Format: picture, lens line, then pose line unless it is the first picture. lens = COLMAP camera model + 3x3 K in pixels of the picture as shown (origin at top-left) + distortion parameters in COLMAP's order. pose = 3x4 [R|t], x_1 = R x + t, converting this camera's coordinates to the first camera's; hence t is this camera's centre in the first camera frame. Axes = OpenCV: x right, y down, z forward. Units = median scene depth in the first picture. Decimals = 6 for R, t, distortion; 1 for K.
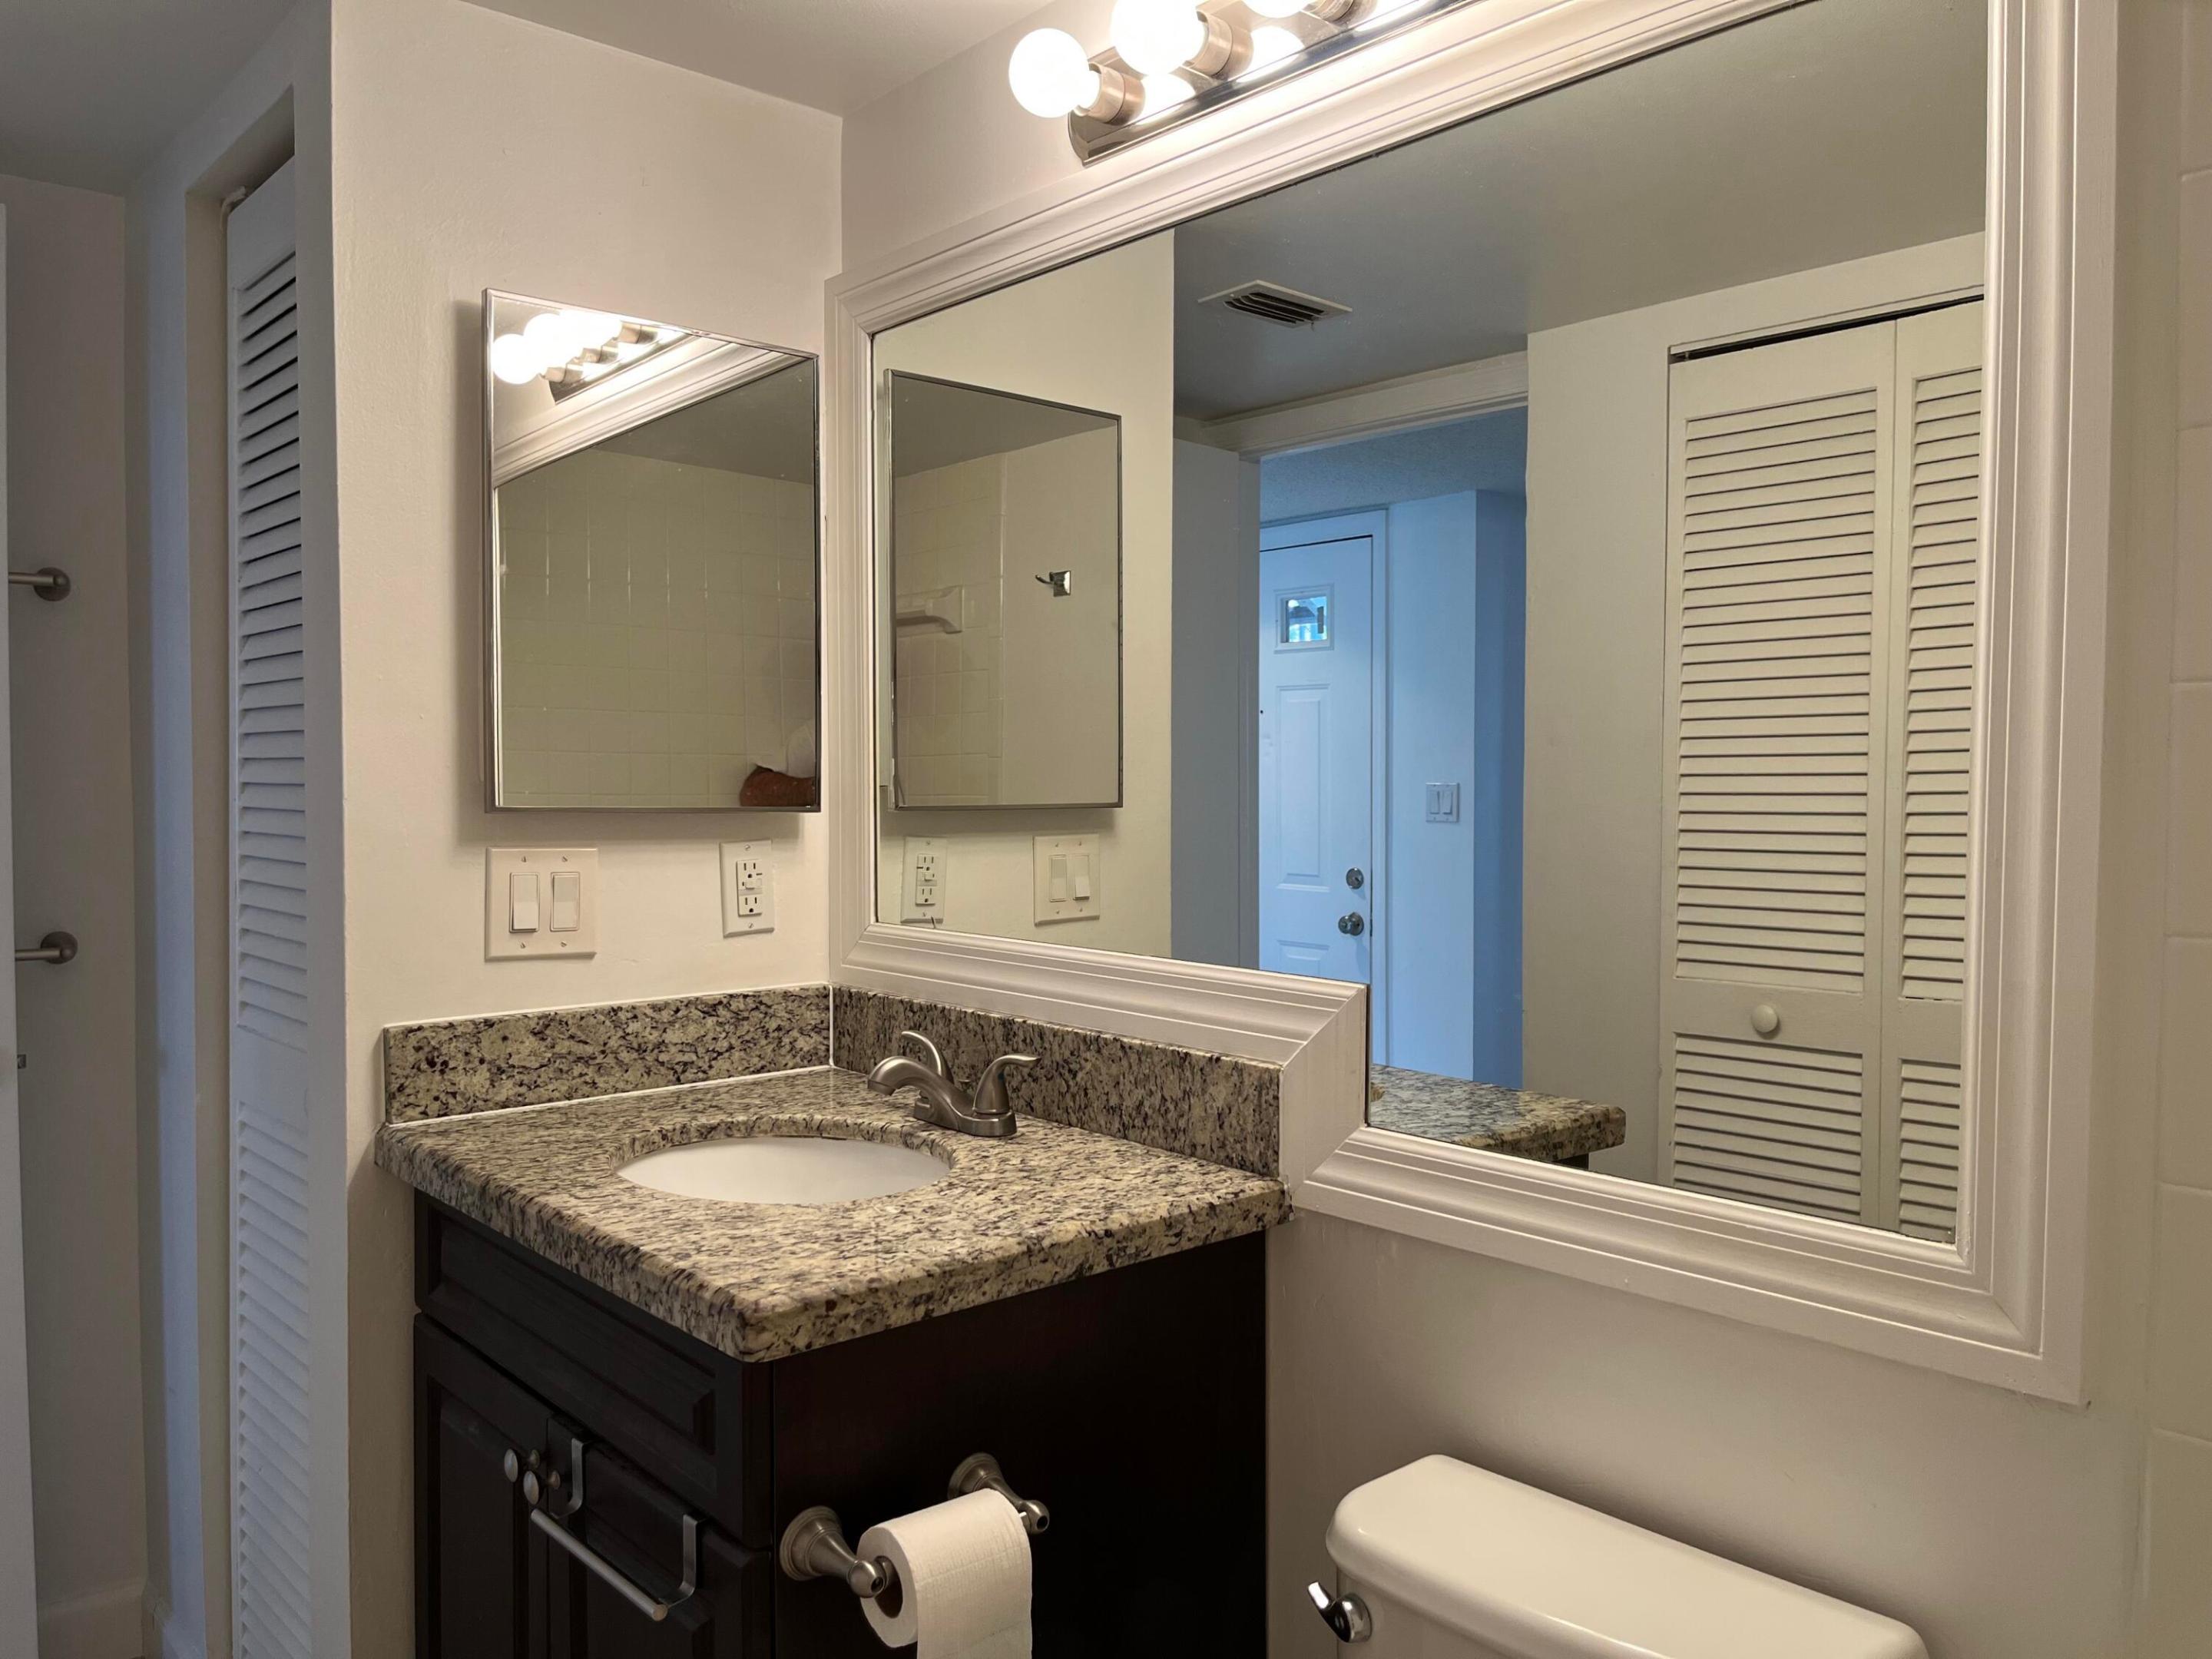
lens RADIAL K [[1664.0, 0, 1104.3], [0, 1664.0, 820.3], [0, 0, 1]] dist [0.042344, -0.045949]
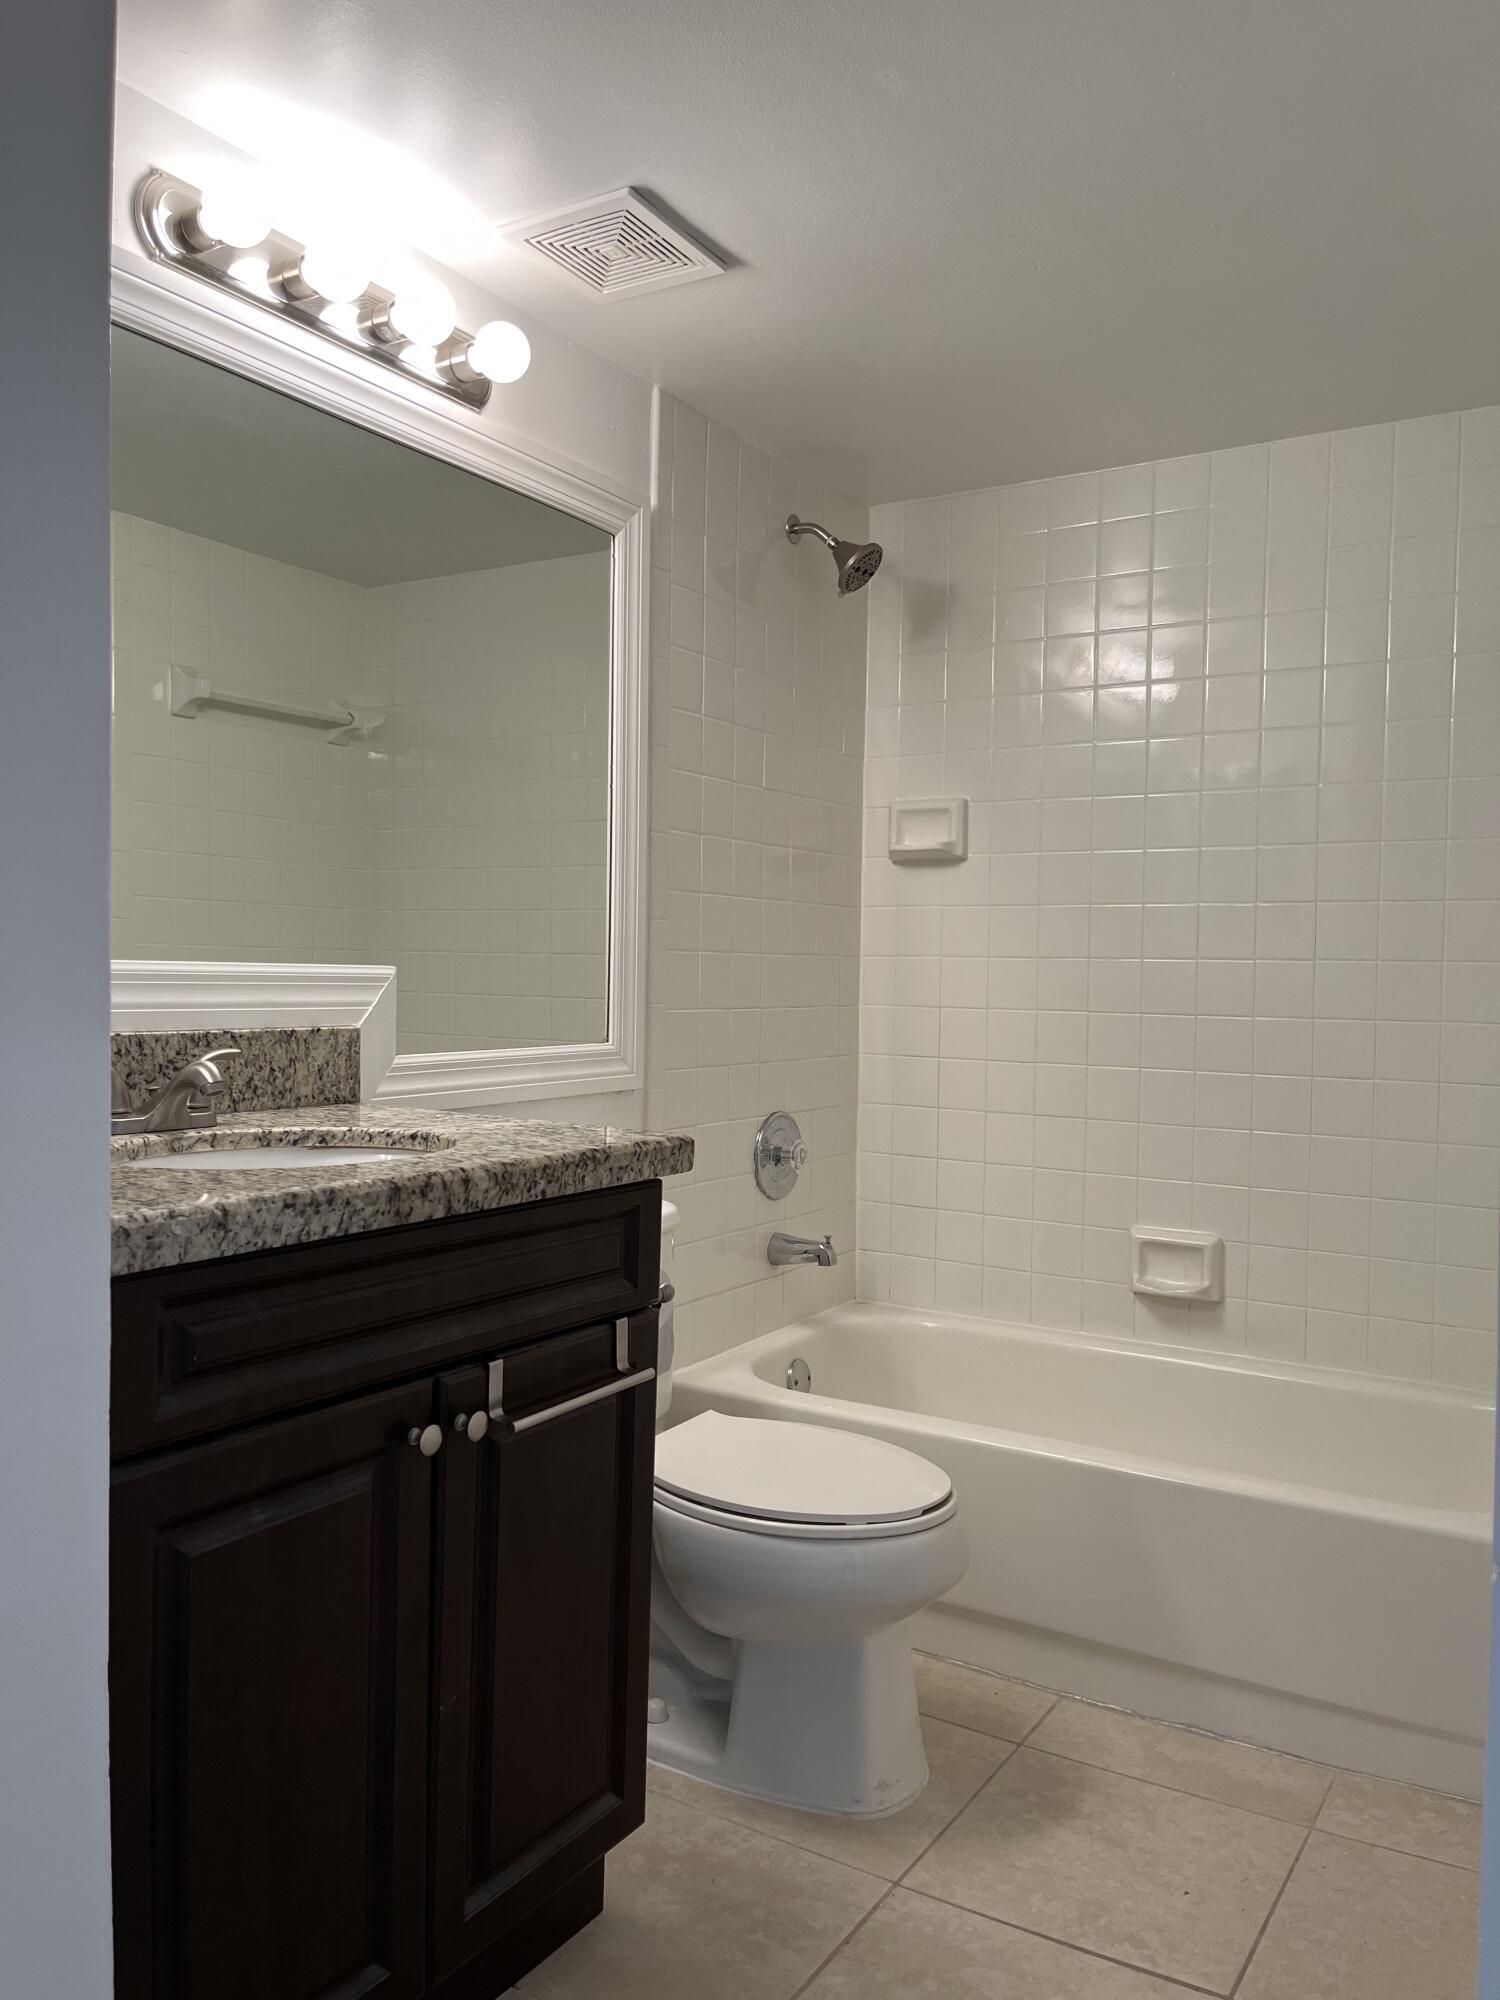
lens RADIAL K [[1504.5, 0, 749.4], [0, 1504.5, 1003.6], [0, 0, 1]] dist [0.042344, -0.045949]
pose [[-0.283441, -0.034138, 0.958382, -1.211103], [0.004723, 0.999304, 0.036993, 0.077040], [-0.958978, 0.015012, -0.283083, 1.003341]]
